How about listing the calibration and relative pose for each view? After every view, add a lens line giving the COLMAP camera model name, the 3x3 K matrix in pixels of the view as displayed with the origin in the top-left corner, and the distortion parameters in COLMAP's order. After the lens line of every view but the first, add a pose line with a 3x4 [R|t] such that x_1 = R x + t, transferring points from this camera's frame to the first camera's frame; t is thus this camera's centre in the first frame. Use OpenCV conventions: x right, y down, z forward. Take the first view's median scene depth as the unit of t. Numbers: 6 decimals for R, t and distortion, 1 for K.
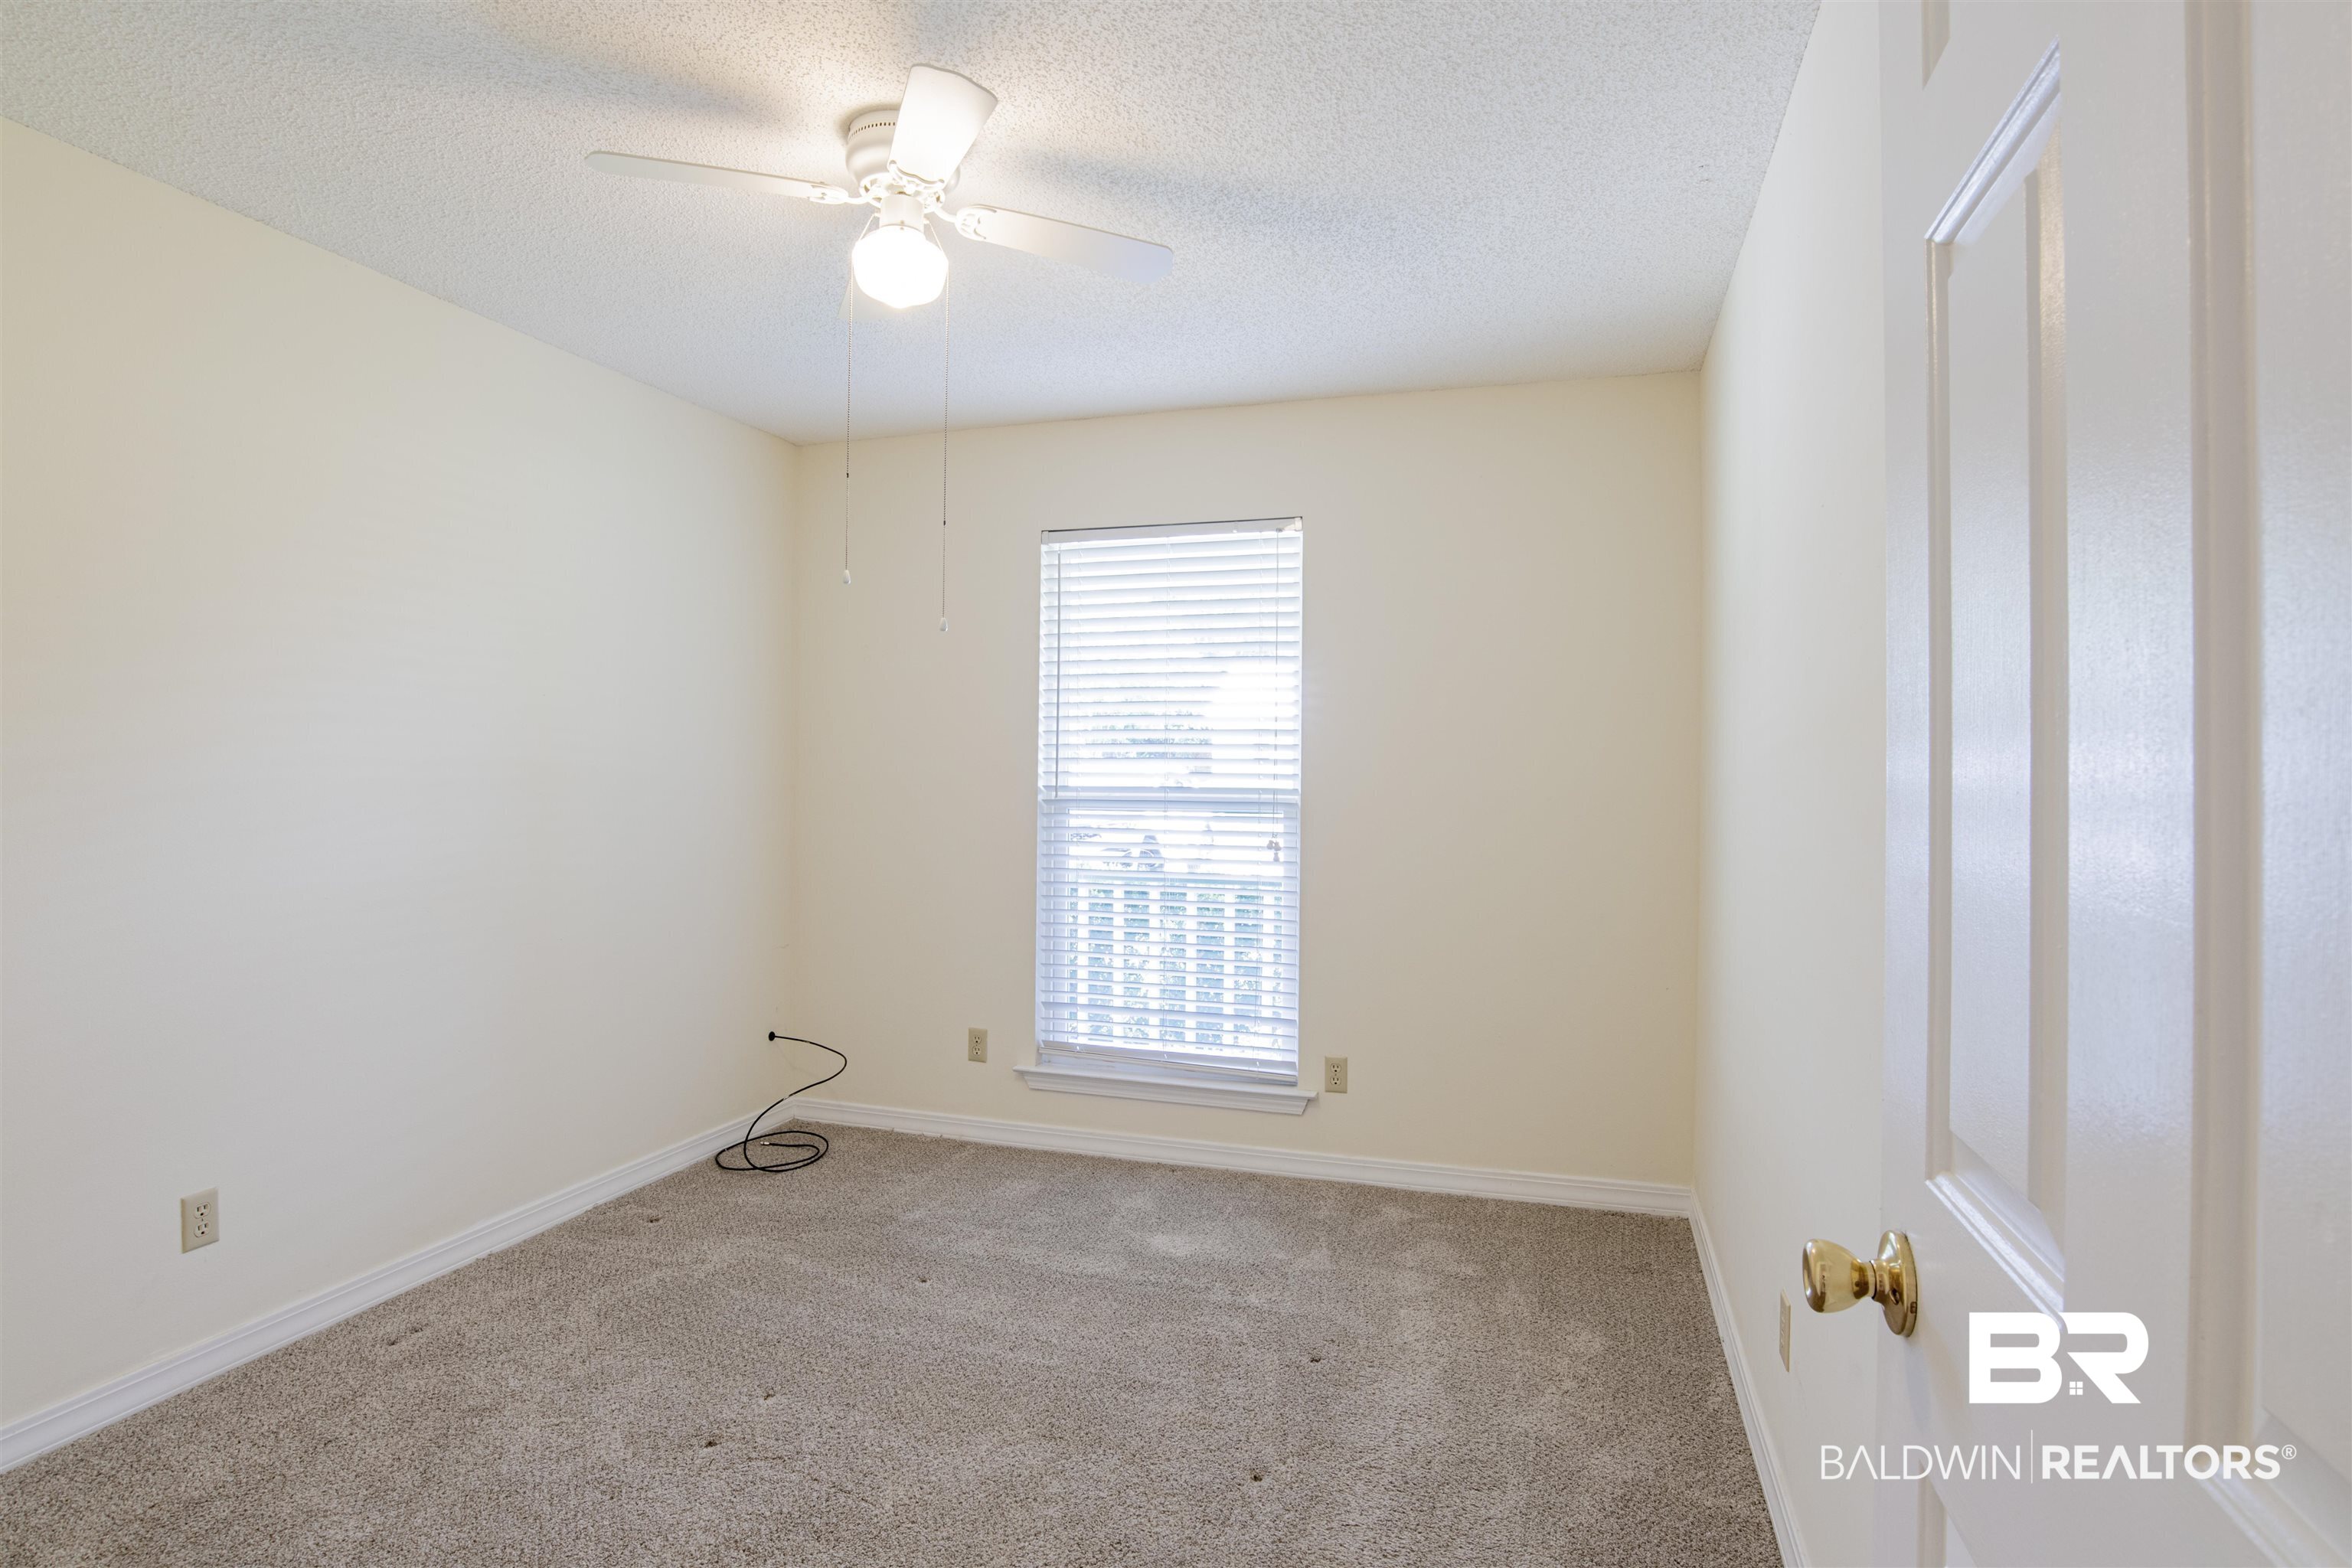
lens RADIAL K [[1196.0, 0, 1184.8], [0, 1196.0, 782.3], [0, 0, 1]] dist [-0.060914, 0.020339]
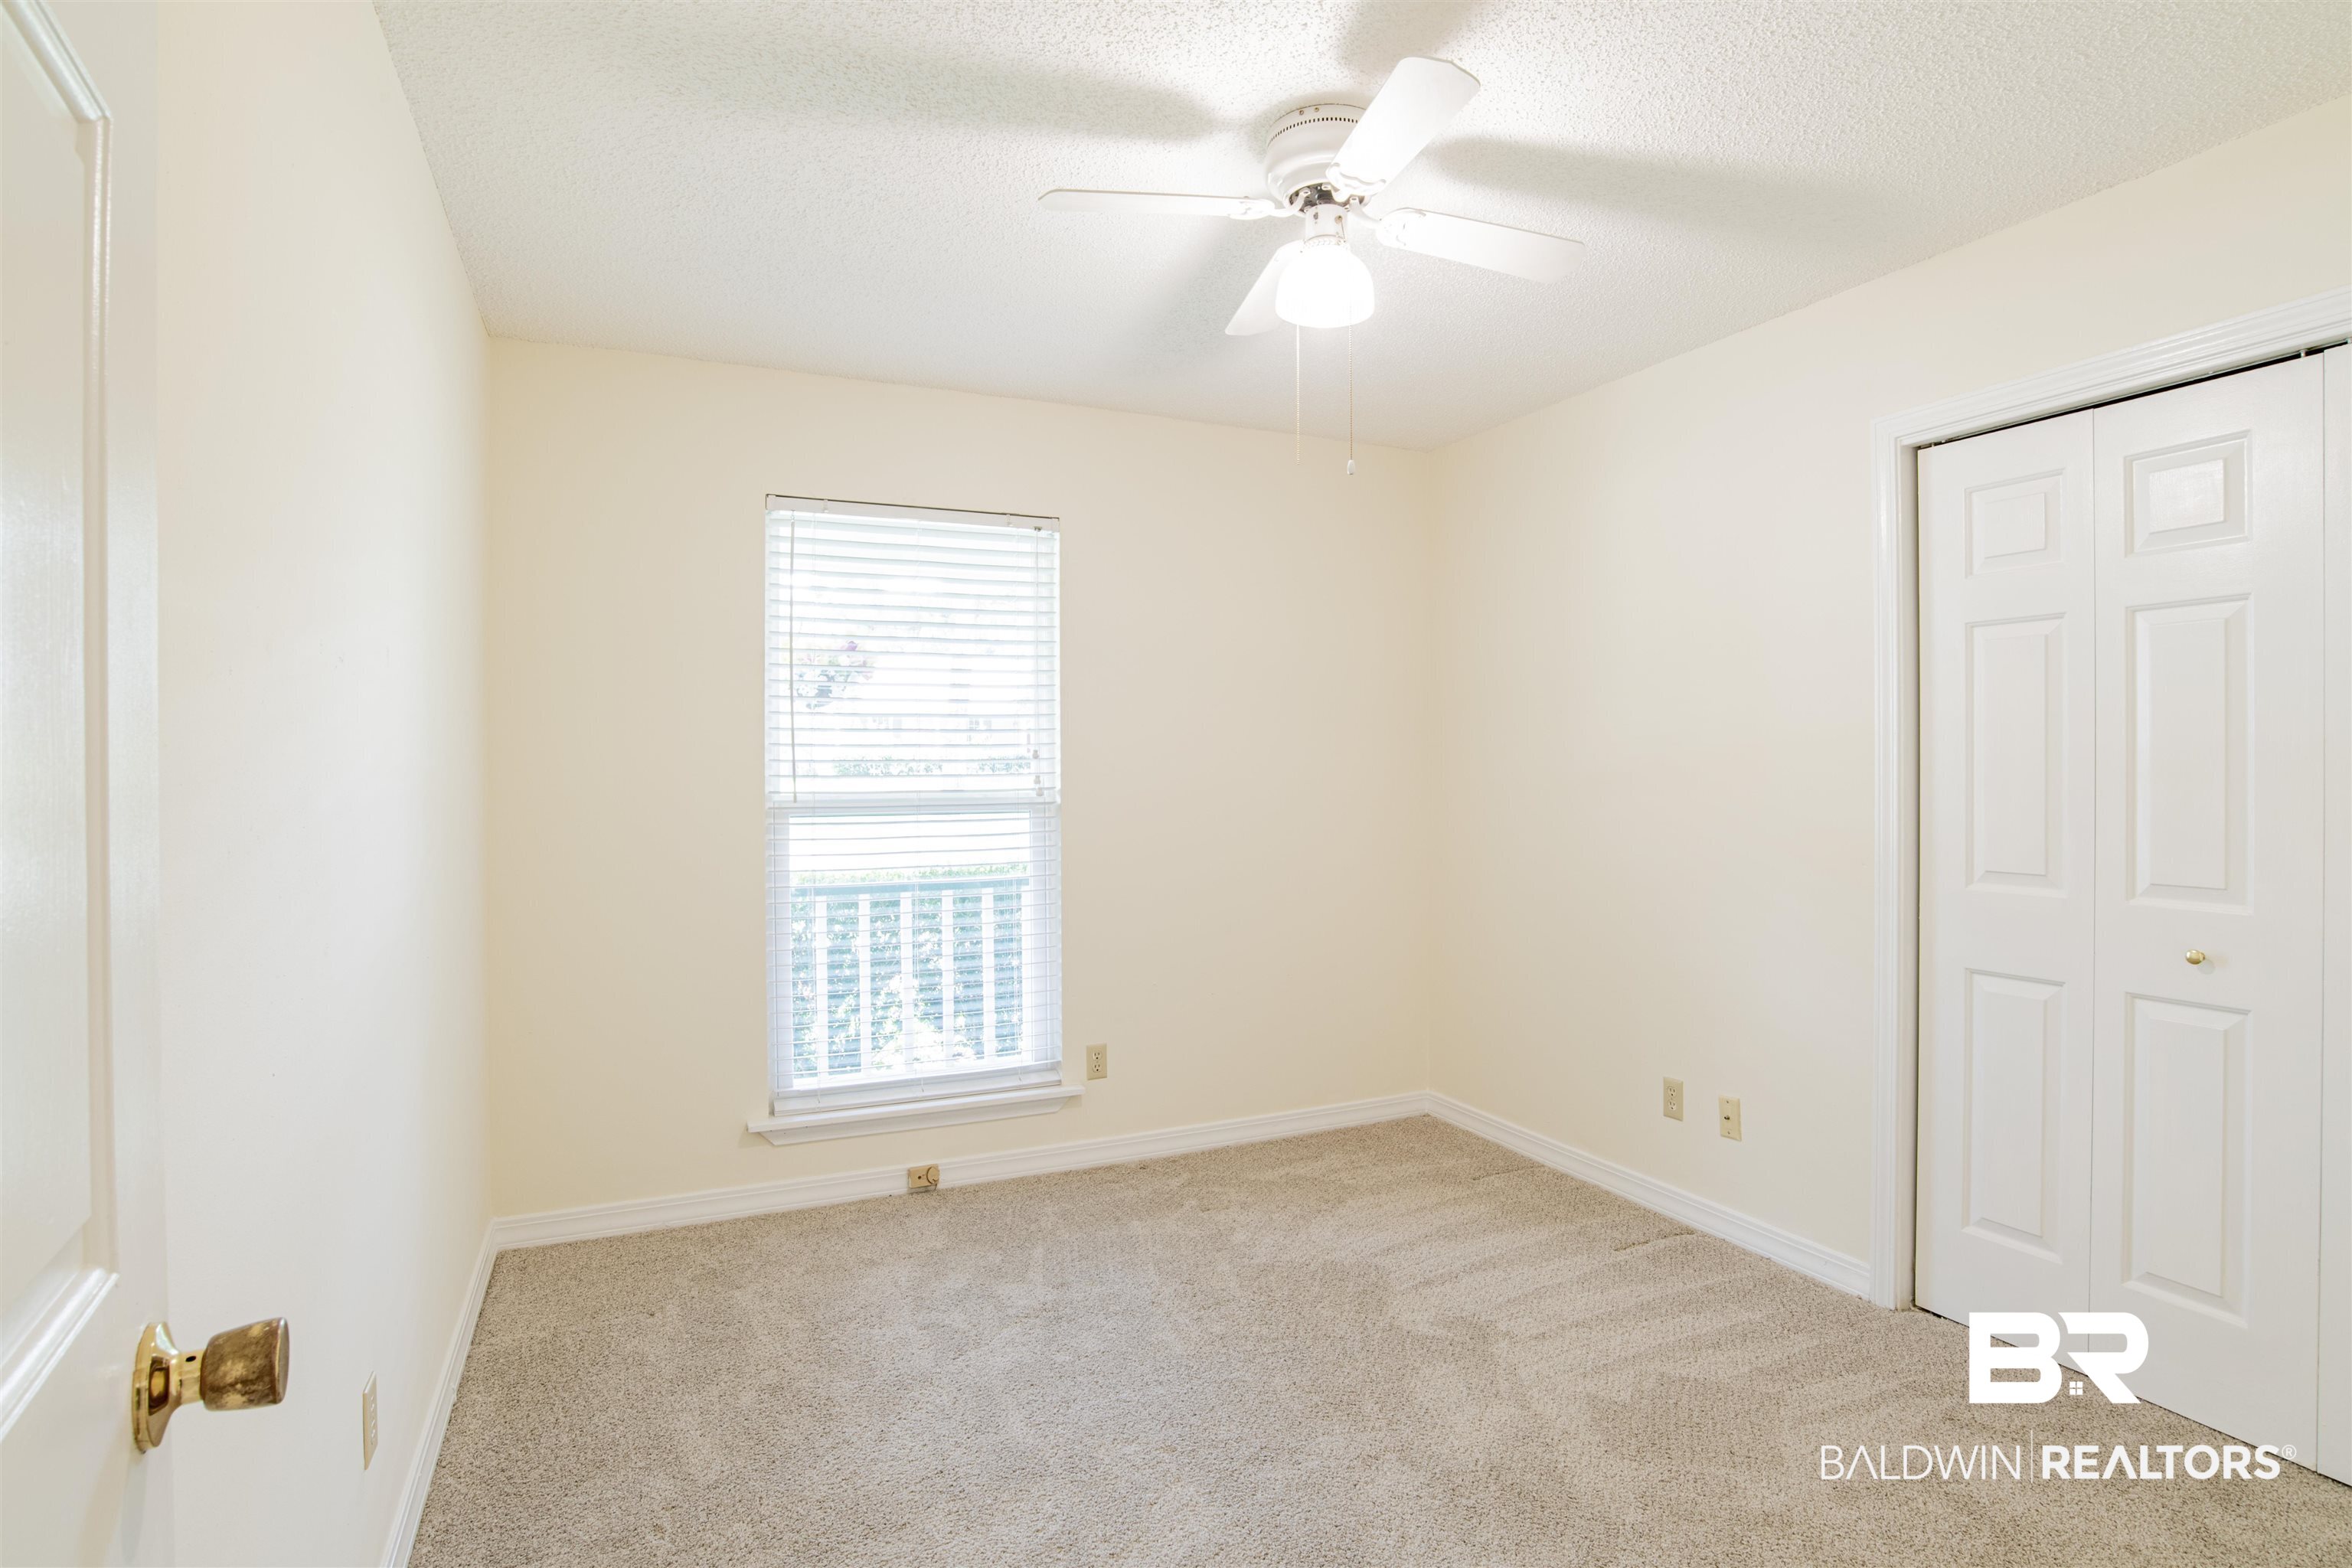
lens RADIAL K [[1196.0, 0, 1197.1], [0, 1196.0, 784.5], [0, 0, 1]] dist [-0.060914, 0.020339]
pose [[0.762300, -0.016416, 0.647016, -0.464521], [0.016458, 0.999847, 0.005977, -0.000537], [-0.647015, 0.006092, 0.762453, 0.147720]]
